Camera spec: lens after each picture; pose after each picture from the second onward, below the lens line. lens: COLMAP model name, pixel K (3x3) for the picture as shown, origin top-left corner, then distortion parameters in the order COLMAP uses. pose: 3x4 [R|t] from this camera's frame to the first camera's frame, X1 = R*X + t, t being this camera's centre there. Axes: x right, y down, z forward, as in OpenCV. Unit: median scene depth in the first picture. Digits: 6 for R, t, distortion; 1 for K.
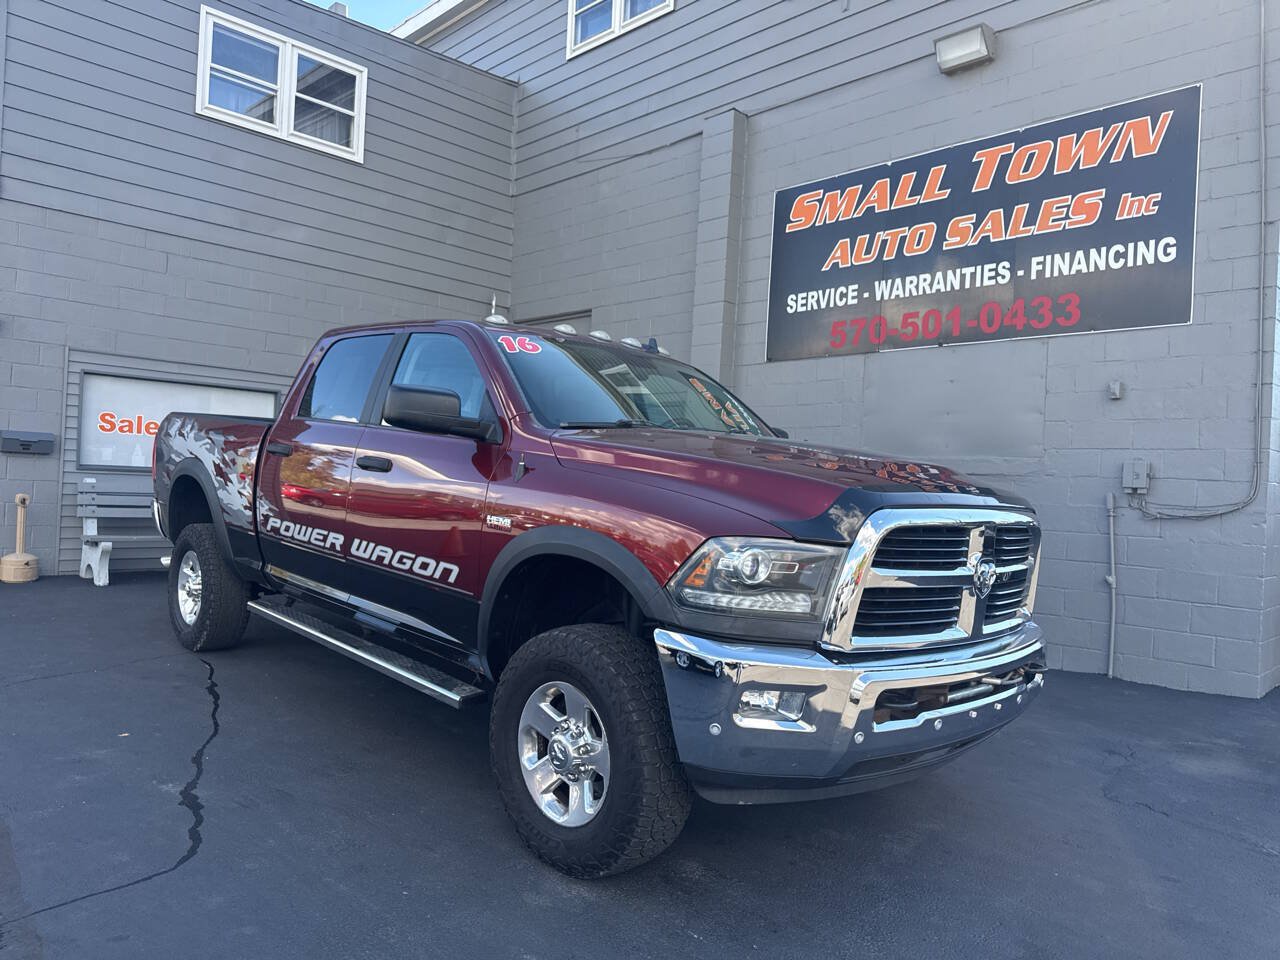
lens RADIAL K [[949.3, 0, 623.2], [0, 949.3, 475.7], [0, 0, 1]] dist [0.001483, -0.046409]
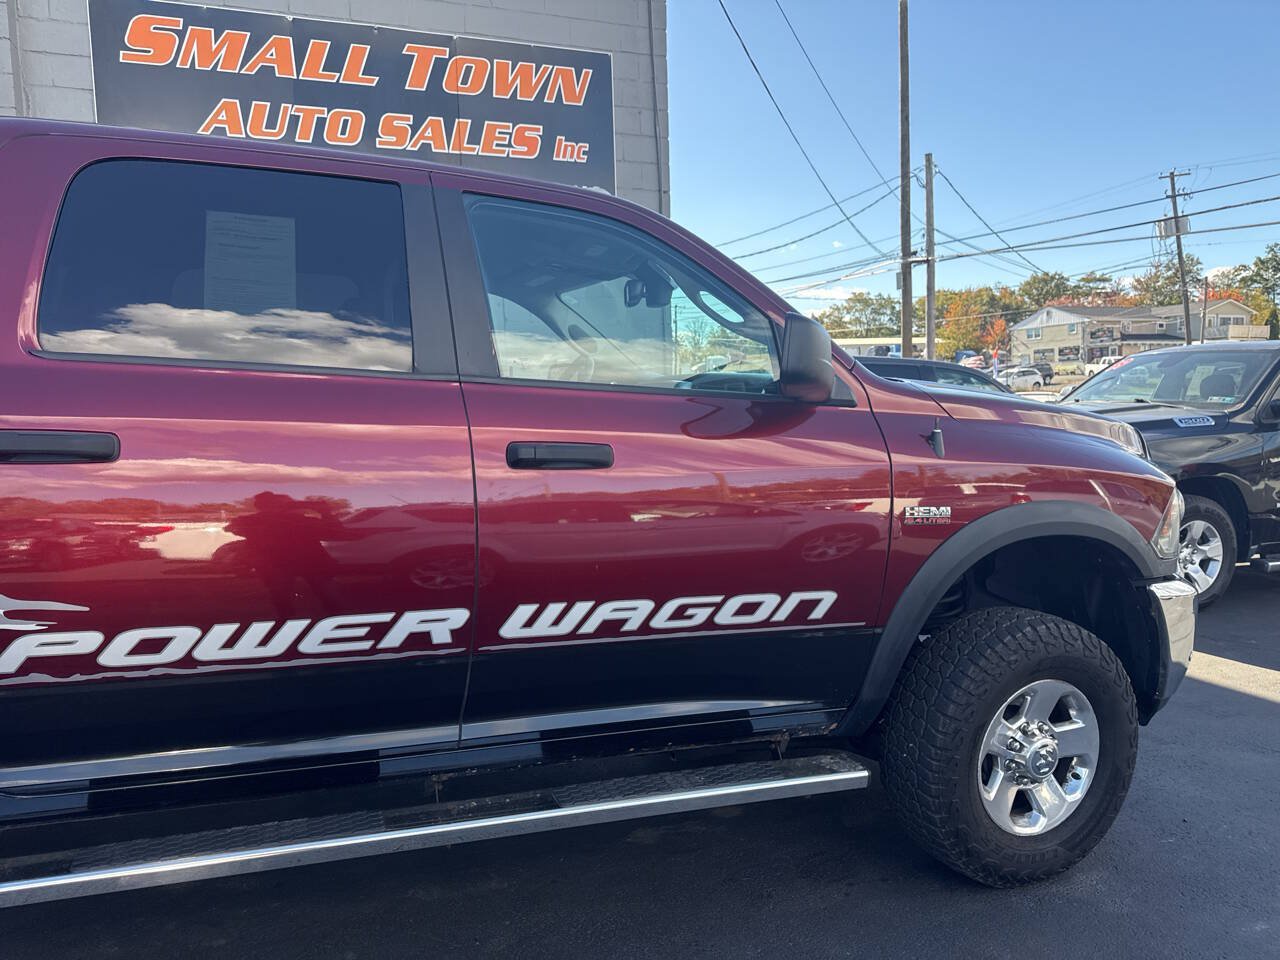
lens RADIAL K [[933.1, 0, 612.2], [0, 933.1, 480.6], [0, 0, 1]] dist [0.036803, -0.045143]
pose [[0.364887, -0.131288, 0.921749, -0.428145], [0.023974, 0.991005, 0.131662, -0.038646], [-0.930743, -0.025944, 0.364752, 0.460924]]
